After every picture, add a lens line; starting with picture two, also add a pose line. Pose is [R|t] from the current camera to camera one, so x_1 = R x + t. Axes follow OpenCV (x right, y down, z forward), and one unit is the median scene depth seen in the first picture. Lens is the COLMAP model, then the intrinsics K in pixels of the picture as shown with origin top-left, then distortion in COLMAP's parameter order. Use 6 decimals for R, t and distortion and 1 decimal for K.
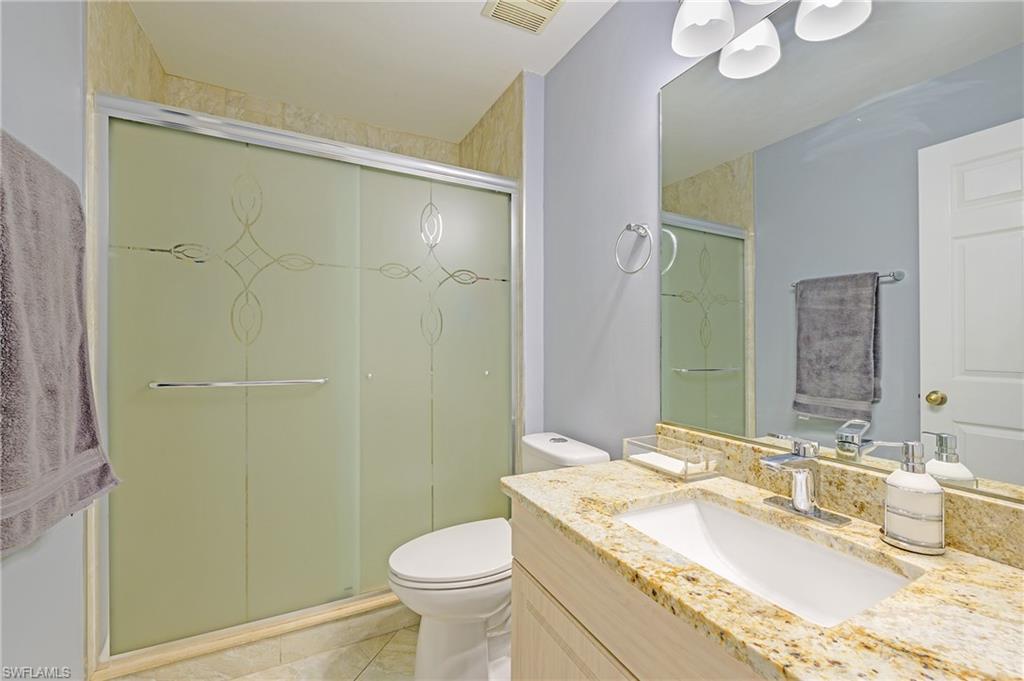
lens RADIAL K [[449.8, 0, 512.0], [0, 449.8, 340.5], [0, 0, 1]] dist [0.036546, 0.000019]
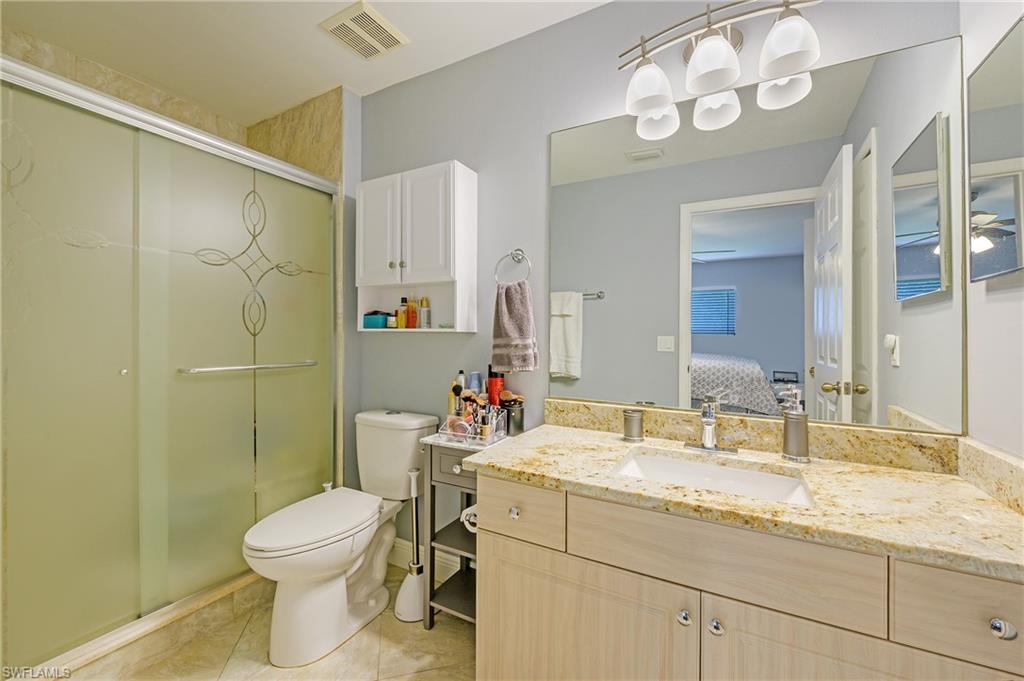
lens RADIAL K [[440.1, 0, 512.0], [0, 440.1, 340.5], [0, 0, 1]] dist [-0.002666, -0.000308]
pose [[0.842784, 0.001175, 0.538251, -0.222028], [-0.012058, 0.999788, 0.016699, -0.001096], [-0.538117, -0.020564, 0.842619, -0.125405]]
